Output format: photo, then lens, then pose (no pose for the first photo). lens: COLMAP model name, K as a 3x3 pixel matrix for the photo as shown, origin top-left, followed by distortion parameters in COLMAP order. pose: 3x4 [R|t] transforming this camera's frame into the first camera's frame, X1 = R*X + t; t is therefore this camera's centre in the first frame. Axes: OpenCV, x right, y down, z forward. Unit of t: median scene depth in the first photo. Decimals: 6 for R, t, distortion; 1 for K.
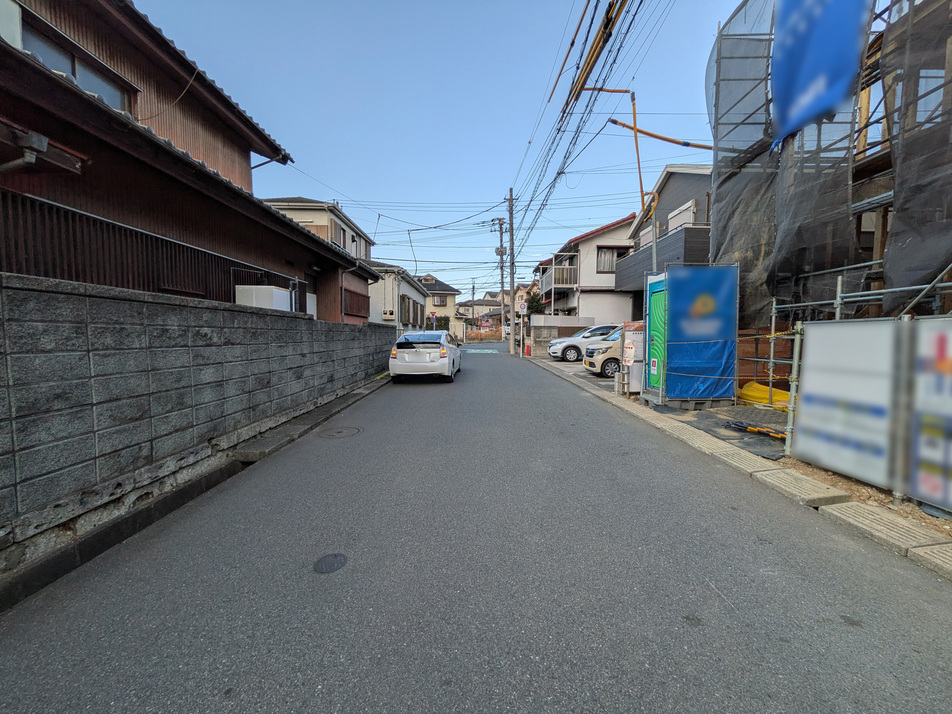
lens RADIAL K [[379.5, 0, 479.9], [0, 379.5, 356.5], [0, 0, 1]] dist [-0.000352, -0.000039]
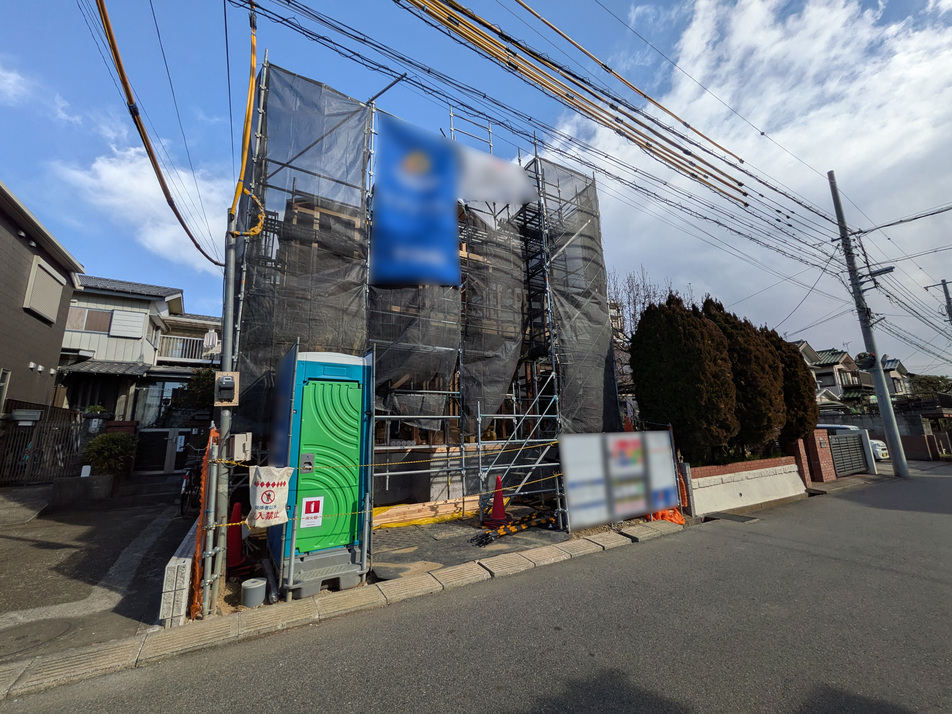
lens RADIAL K [[378.7, 0, 476.0], [0, 378.7, 357.0], [0, 0, 1]] dist [-0.000425, -0.000179]
pose [[-0.511682, 0.175768, 0.841004, -0.290796], [0.066907, 0.984030, -0.164953, -0.157556], [-0.856566, -0.028134, -0.515270, 1.929220]]
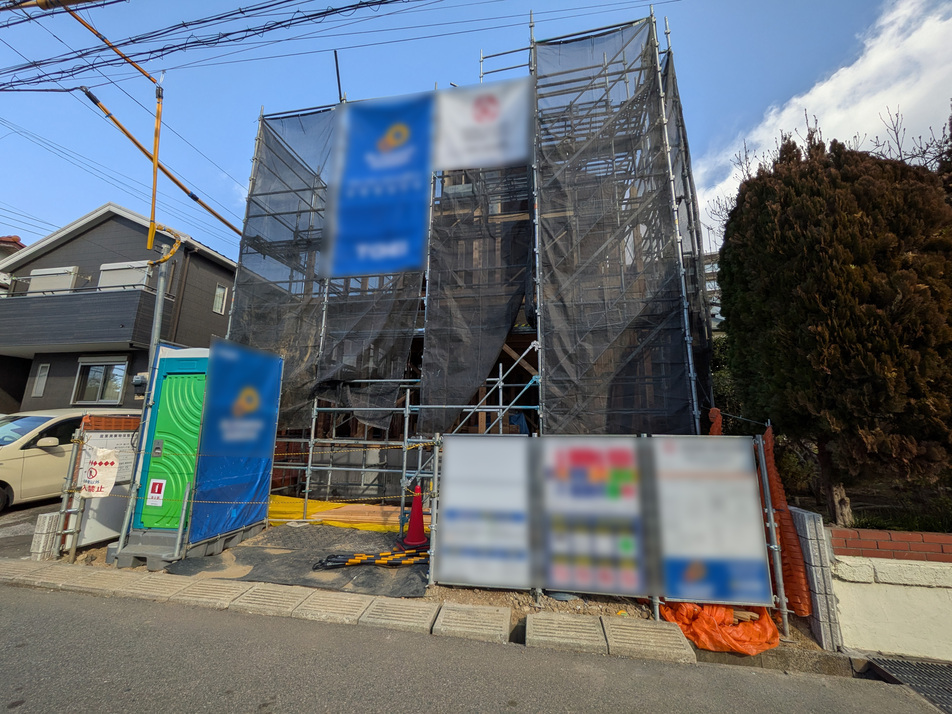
lens RADIAL K [[374.8, 0, 476.0], [0, 374.8, 357.0], [0, 0, 1]] dist [-0.000607, 0.000014]
pose [[0.187473, 0.192517, 0.963219, -0.119027], [0.041529, 0.978175, -0.203589, -0.076962], [-0.981391, 0.078169, 0.175387, 0.661555]]
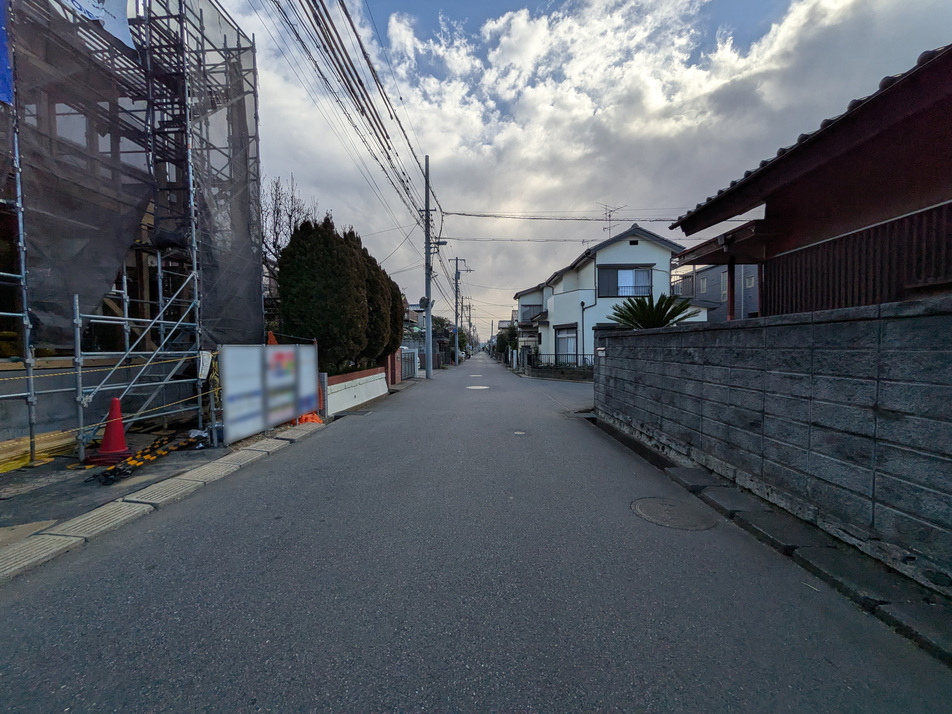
lens RADIAL K [[379.5, 0, 479.9], [0, 379.5, 356.5], [0, 0, 1]] dist [-0.000352, -0.000039]
pose [[-0.999582, 0.001022, 0.028883, -0.100400], [0.003344, 0.996751, 0.080478, -0.143278], [-0.028707, 0.080541, -0.996338, 2.142798]]
